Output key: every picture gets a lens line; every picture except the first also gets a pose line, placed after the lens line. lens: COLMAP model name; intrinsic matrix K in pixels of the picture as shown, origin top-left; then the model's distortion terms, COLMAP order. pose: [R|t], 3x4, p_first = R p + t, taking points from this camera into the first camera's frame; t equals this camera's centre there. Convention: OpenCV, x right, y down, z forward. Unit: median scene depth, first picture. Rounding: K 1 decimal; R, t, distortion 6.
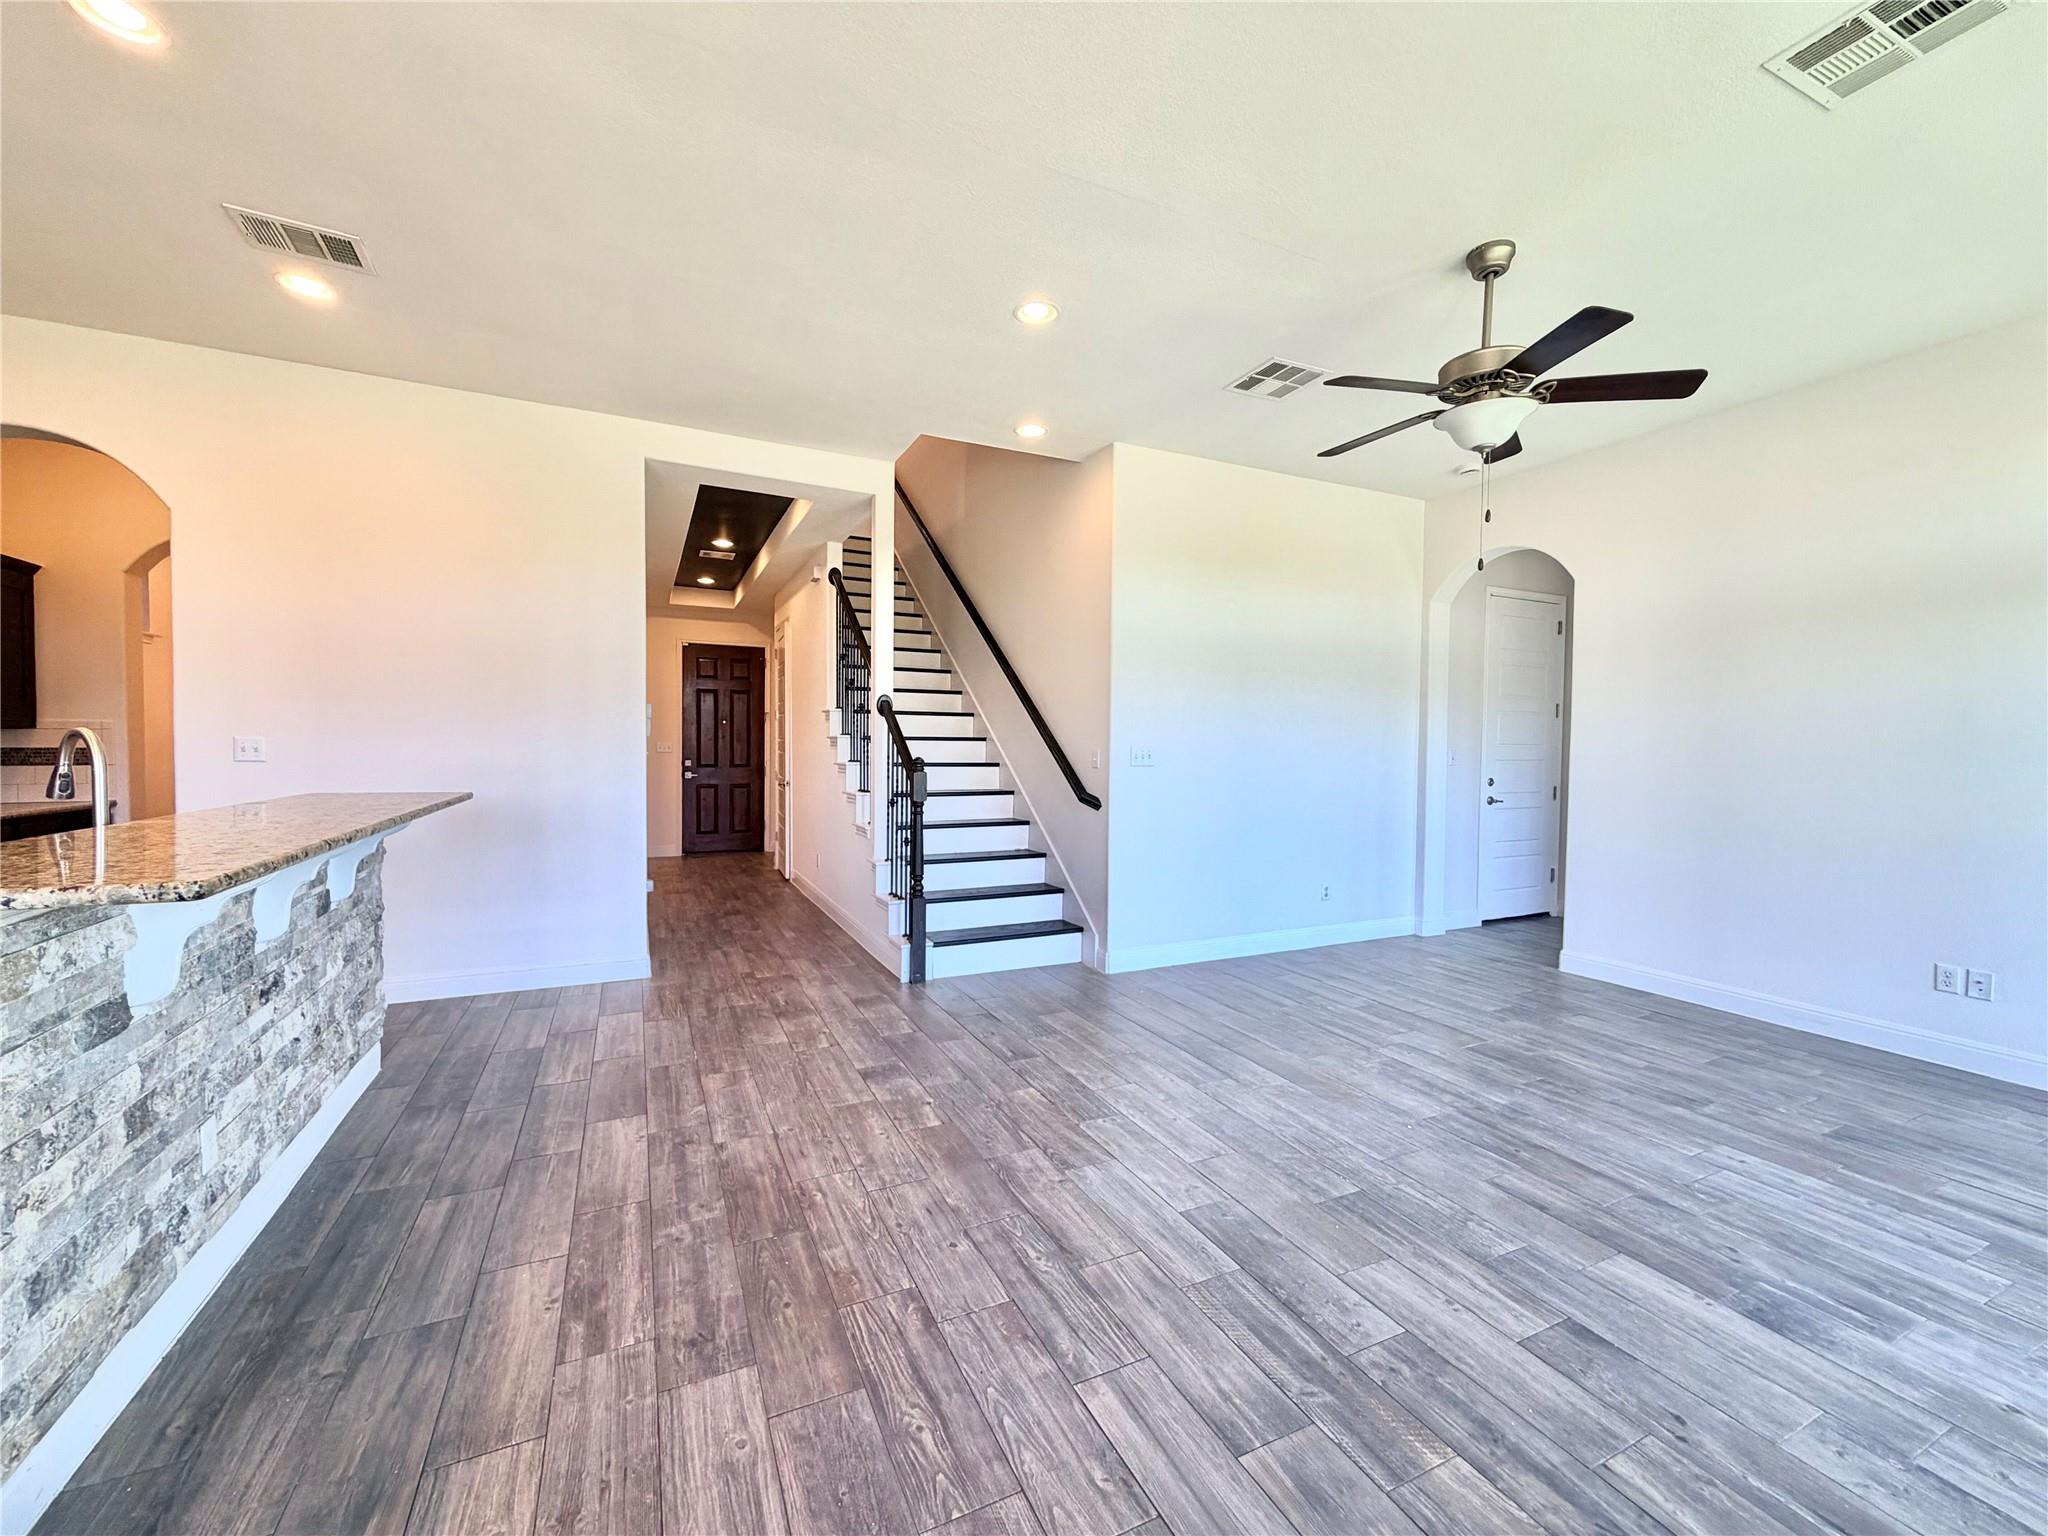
lens RADIAL K [[821.3, 0, 1024.0], [0, 821.3, 768.0], [0, 0, 1]] dist [0.000609, 0.000364]
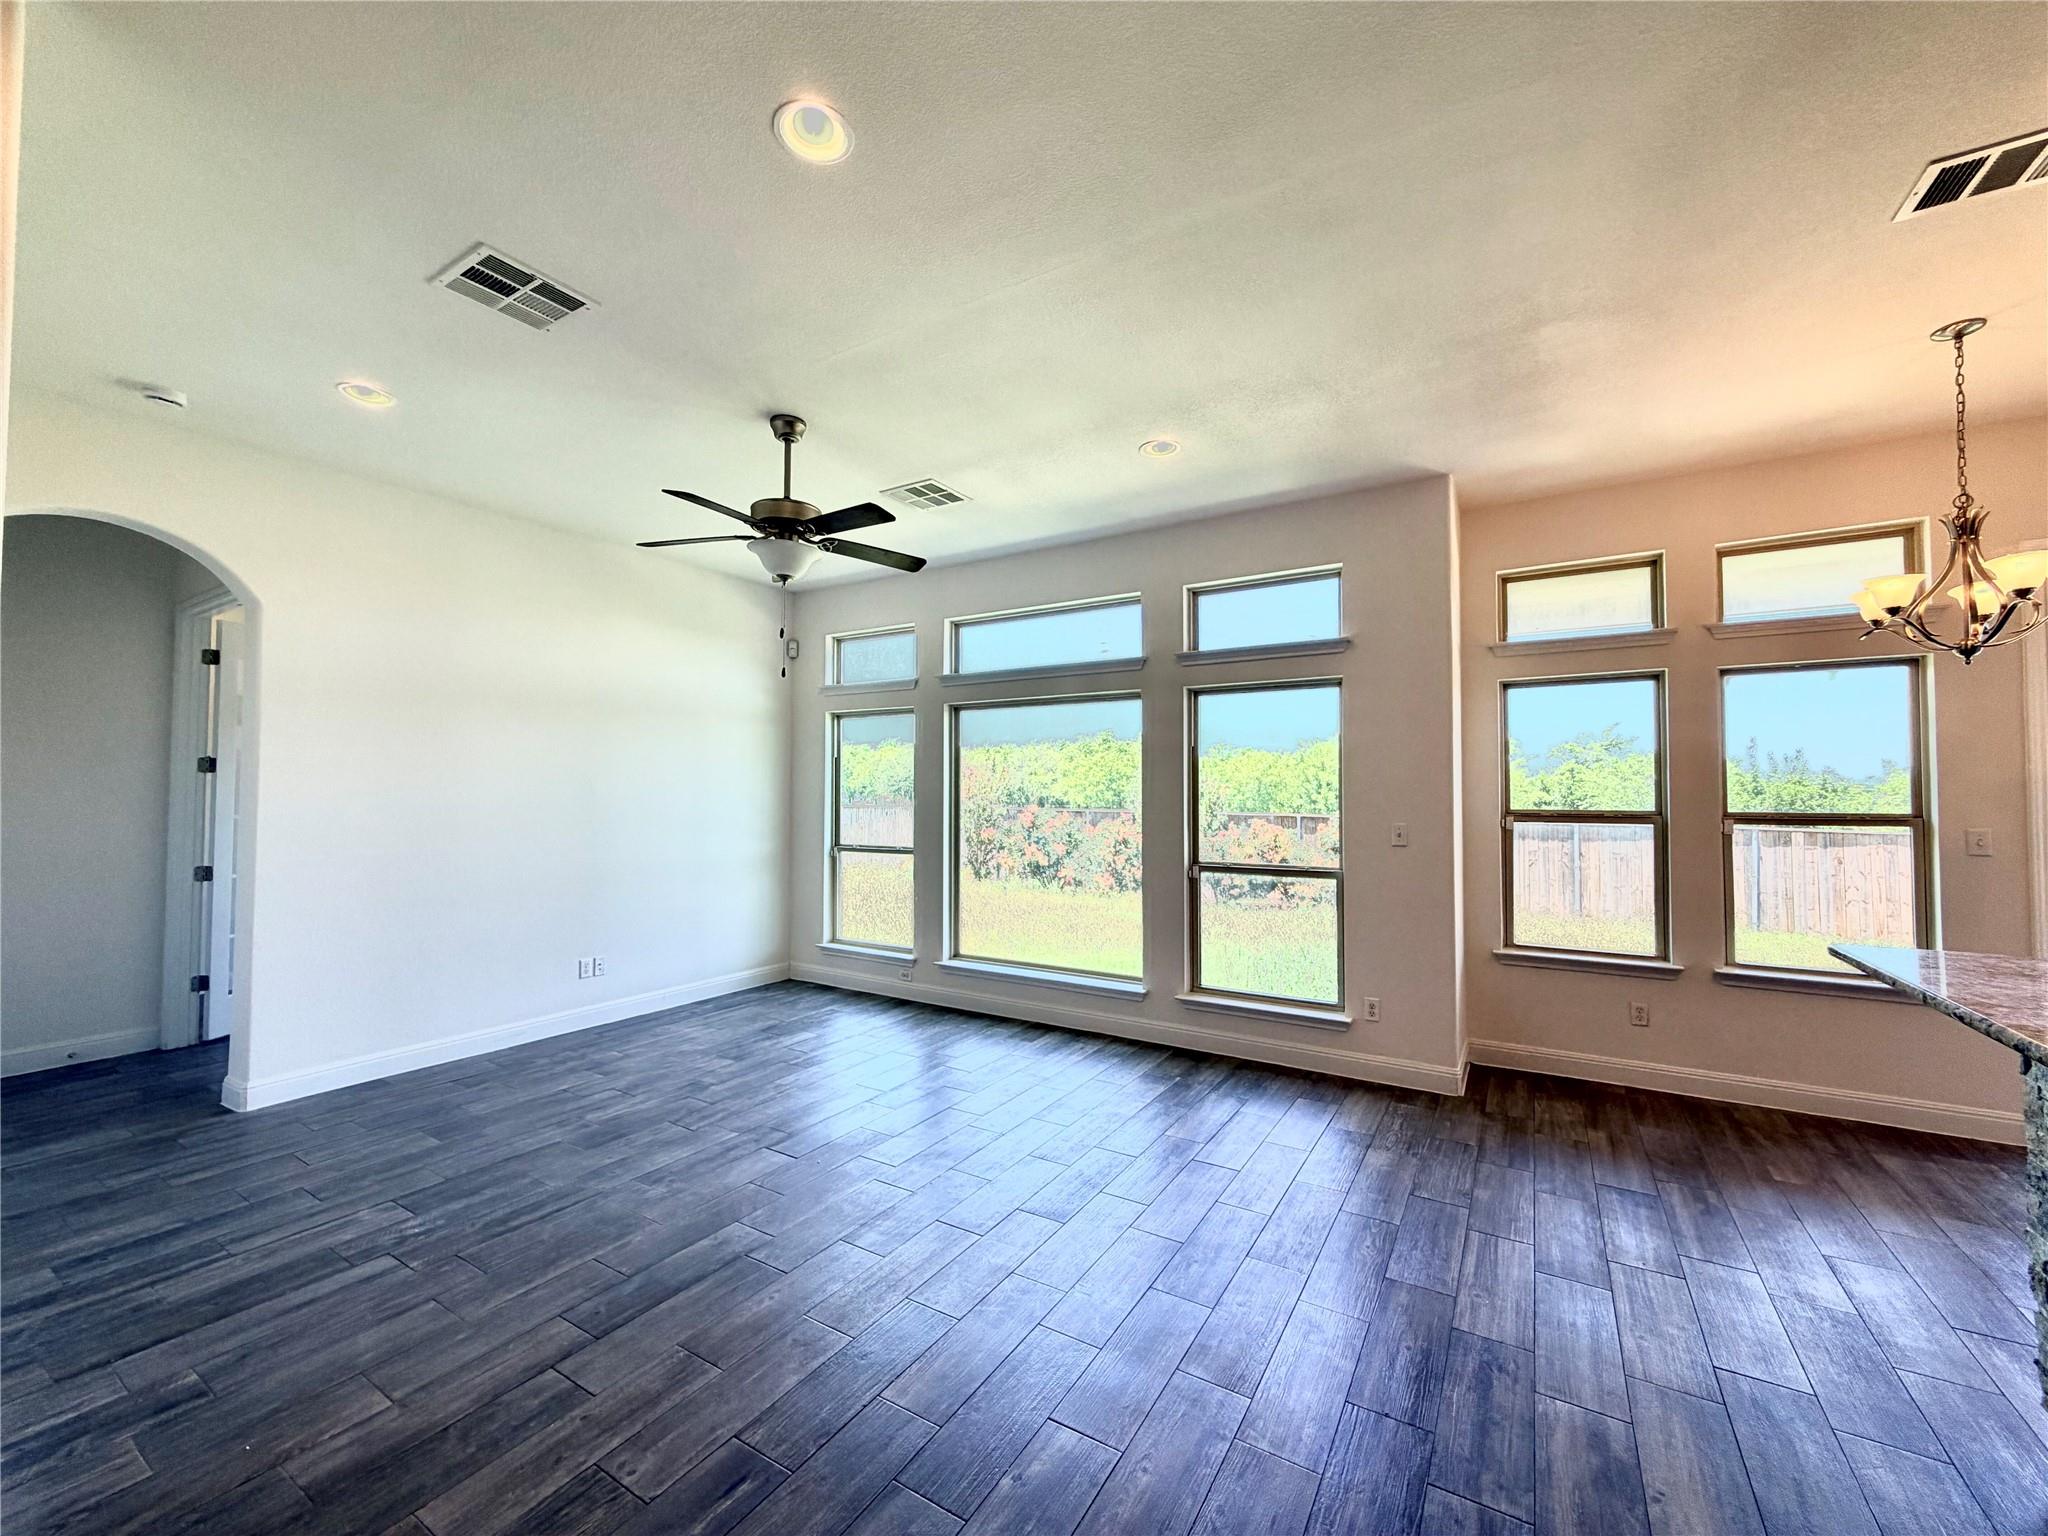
lens RADIAL K [[815.9, 0, 1015.2], [0, 815.9, 773.5], [0, 0, 1]] dist [-0.000235, 0.000156]
pose [[-0.531746, 0.010405, 0.846840, -0.731749], [0.014721, 0.999887, -0.003042, -0.107731], [-0.846776, 0.010849, -0.531839, 1.562432]]
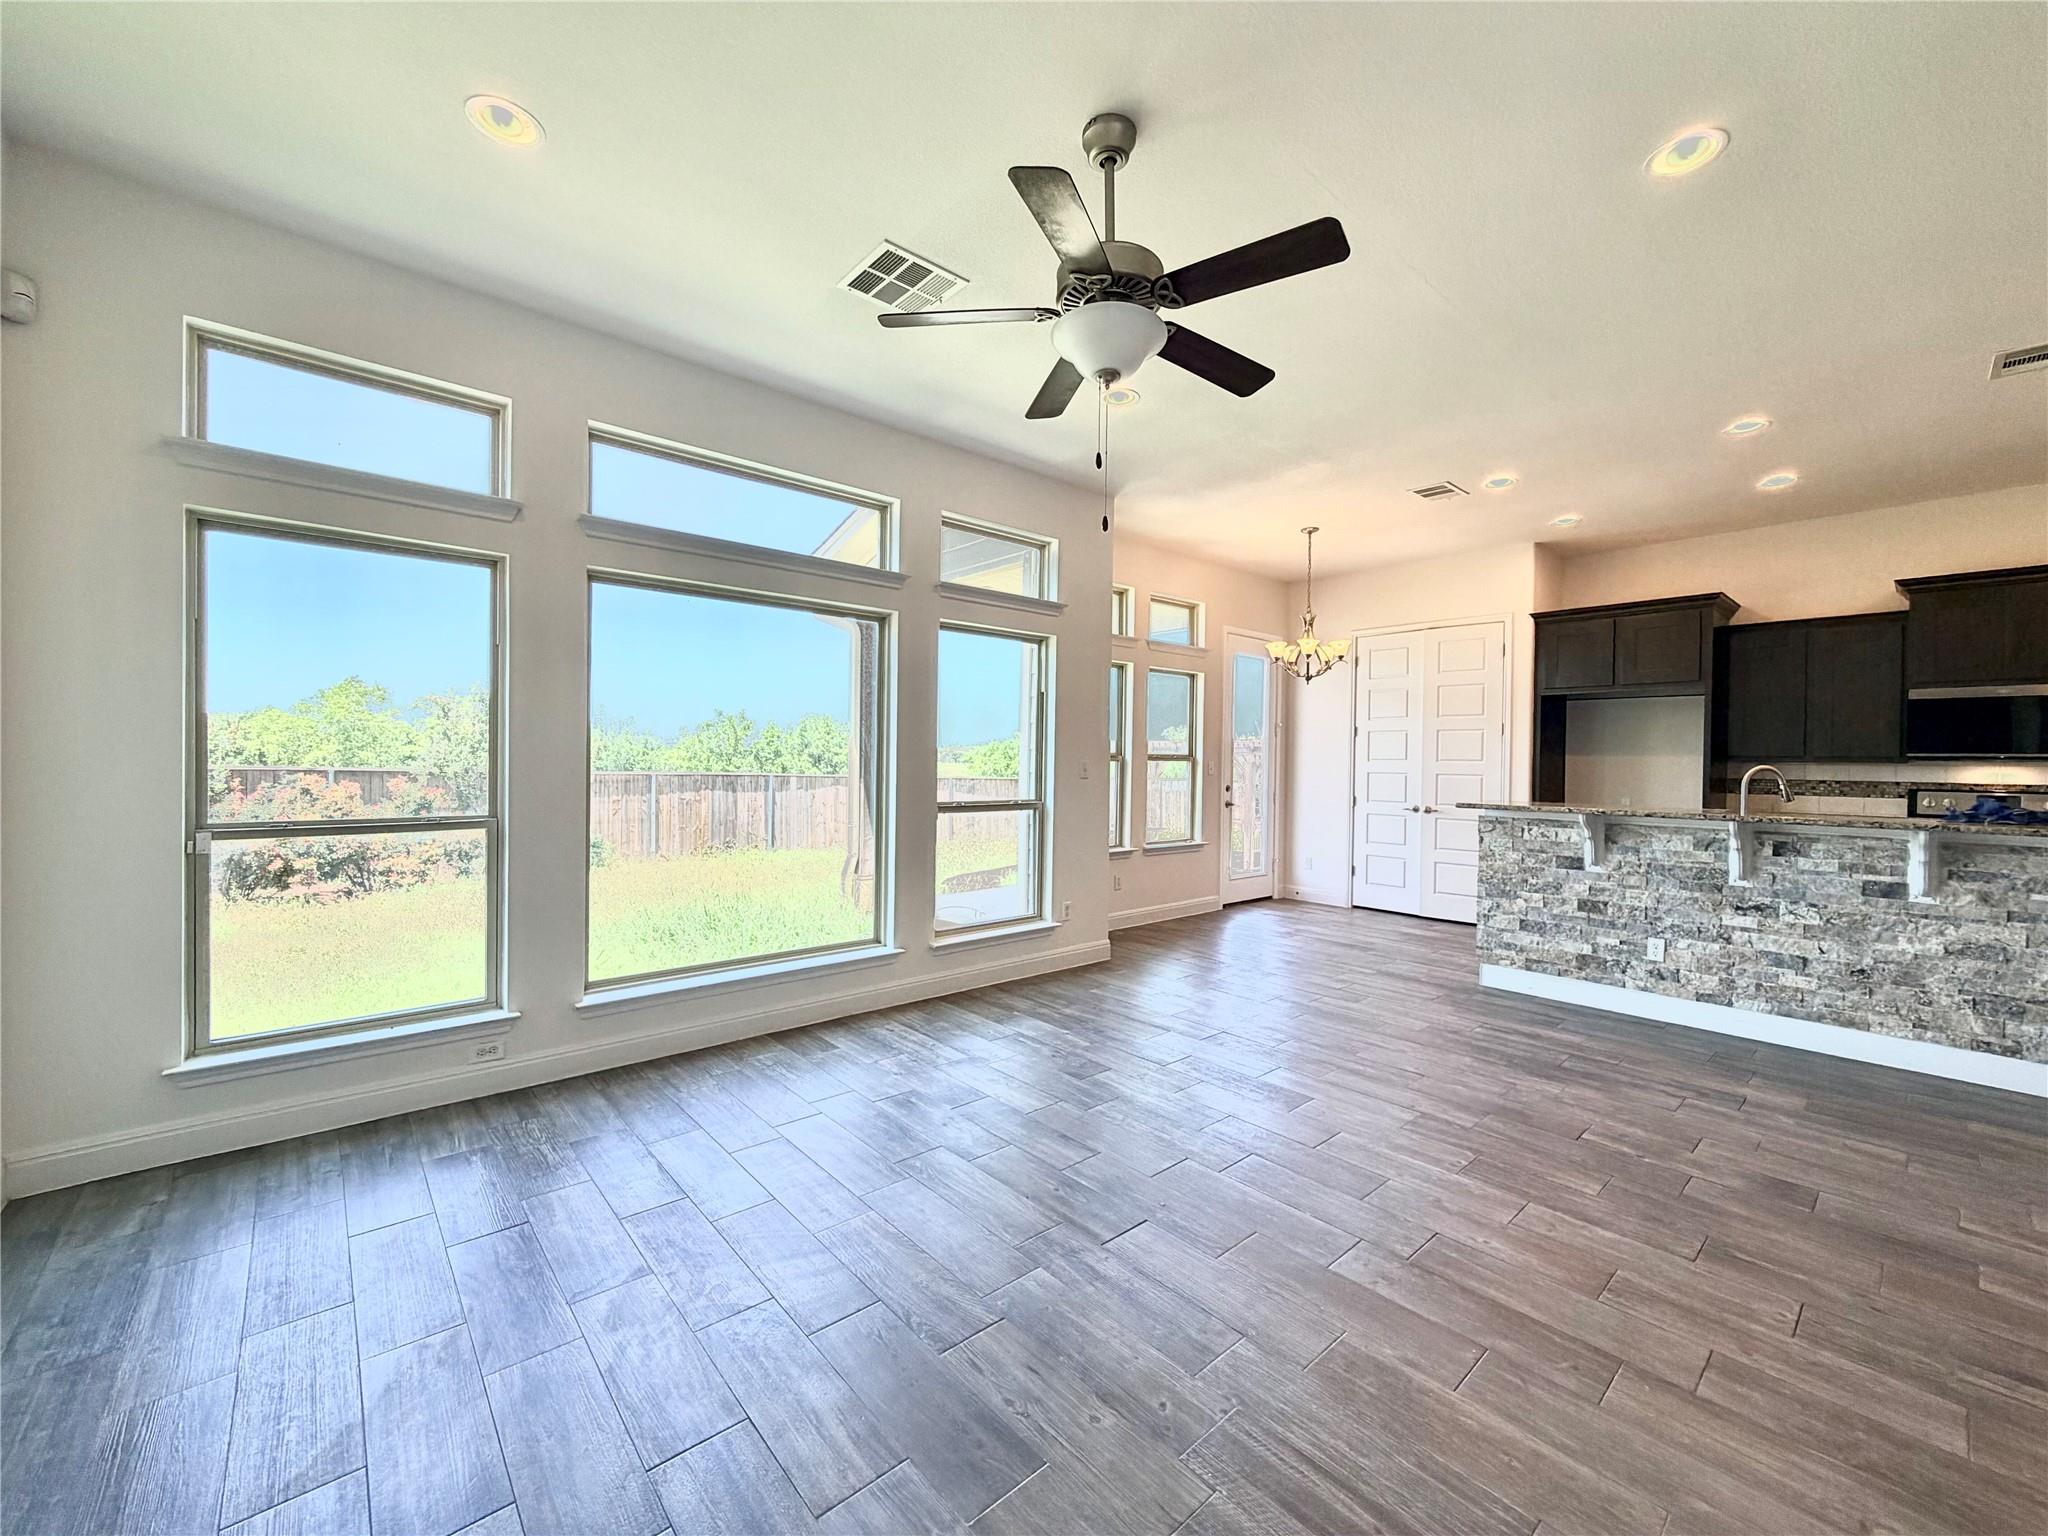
lens RADIAL K [[821.3, 0, 1024.0], [0, 821.3, 768.0], [0, 0, 1]] dist [0.000609, 0.000364]
pose [[-0.963117, -0.020226, -0.268320, 0.969287], [-0.029999, 0.999026, 0.032374, -0.044597], [0.267404, 0.039229, -0.962786, 2.021720]]
